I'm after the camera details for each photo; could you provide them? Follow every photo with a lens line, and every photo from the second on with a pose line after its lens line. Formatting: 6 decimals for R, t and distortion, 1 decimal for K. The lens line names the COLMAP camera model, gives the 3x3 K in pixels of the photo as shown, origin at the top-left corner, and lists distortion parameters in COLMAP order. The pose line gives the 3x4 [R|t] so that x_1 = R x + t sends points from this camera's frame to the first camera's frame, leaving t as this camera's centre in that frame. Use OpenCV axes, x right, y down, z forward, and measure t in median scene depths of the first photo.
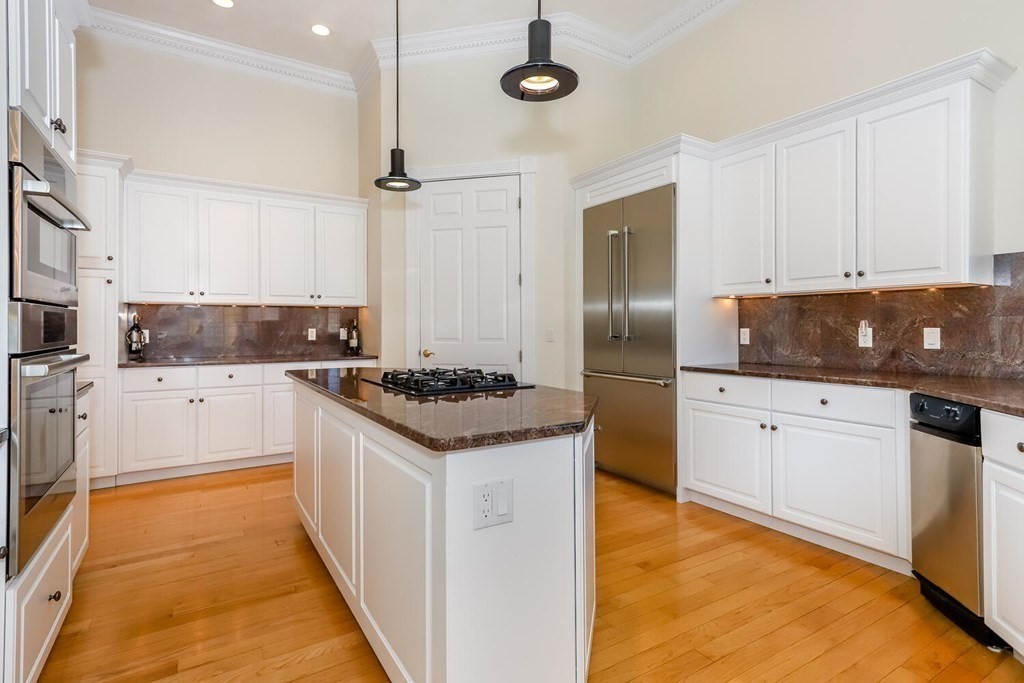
lens RADIAL K [[514.6, 0, 510.2], [0, 514.6, 330.8], [0, 0, 1]] dist [-0.000498, 0.000075]
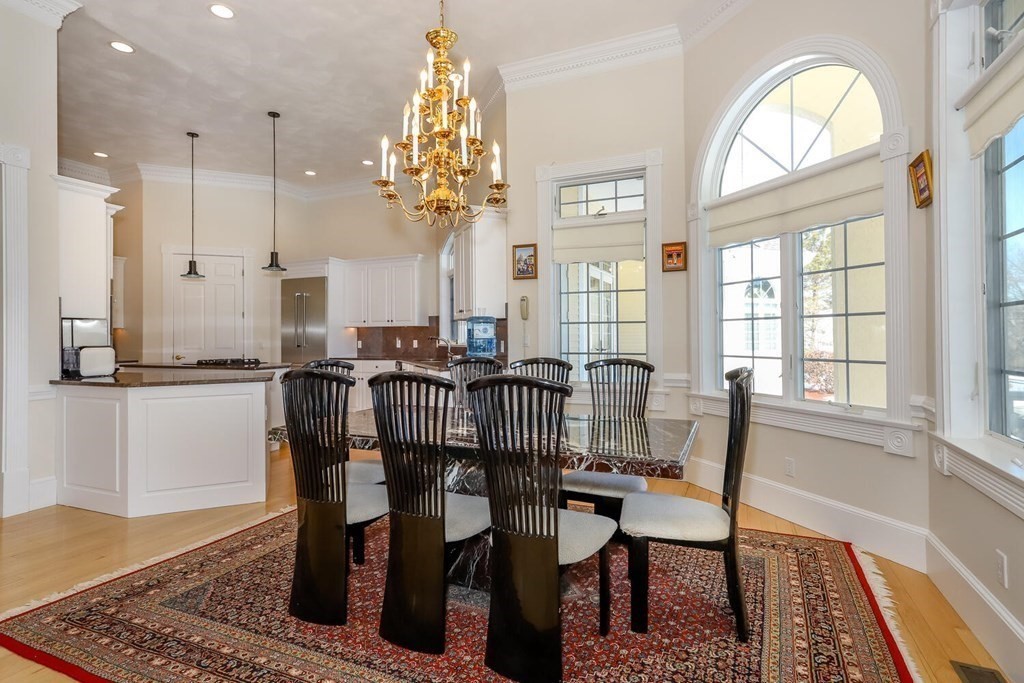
lens RADIAL K [[514.6, 0, 513.1], [0, 514.6, 336.4], [0, 0, 1]] dist [-0.000498, 0.000075]
pose [[0.828162, -0.003985, 0.560474, -0.257158], [0.010772, 0.999903, -0.008808, 0.003308], [-0.560385, 0.013332, 0.828125, -1.272500]]
